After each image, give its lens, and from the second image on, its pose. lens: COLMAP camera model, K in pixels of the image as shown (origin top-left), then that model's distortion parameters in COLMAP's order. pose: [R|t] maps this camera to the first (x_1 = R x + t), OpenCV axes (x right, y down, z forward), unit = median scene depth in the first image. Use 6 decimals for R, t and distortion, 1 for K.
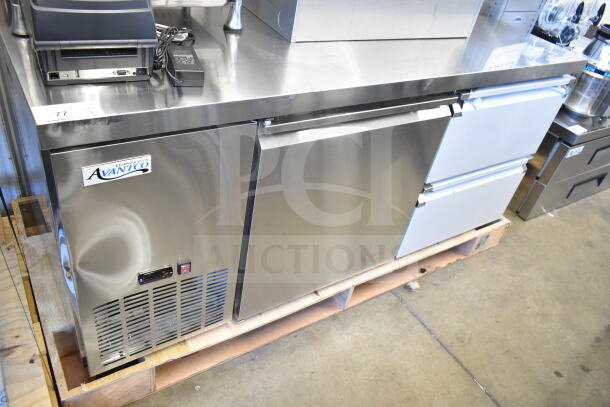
lens RADIAL K [[460.6, 0, 303.0], [0, 460.6, 202.6], [0, 0, 1]] dist [-0.038010, 0.021922]
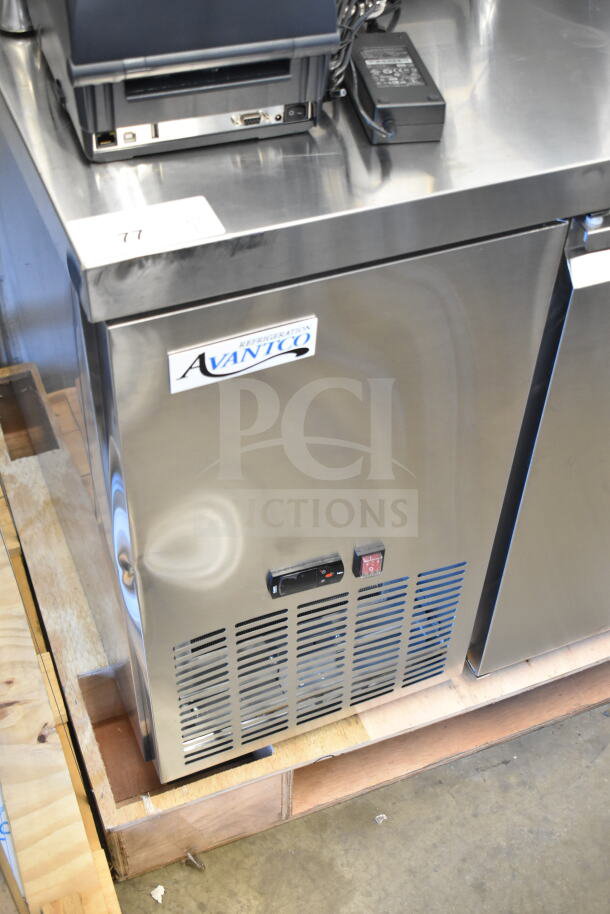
lens RADIAL K [[1073.1, 0, 302.0], [0, 1073.1, 462.3], [0, 0, 1]] dist [-0.022944, 0.000000]
pose [[0.970749, 0.027746, -0.238489, -0.079245], [-0.000918, 0.993722, 0.111873, -0.059619], [0.240096, -0.108381, 0.964680, 0.027338]]
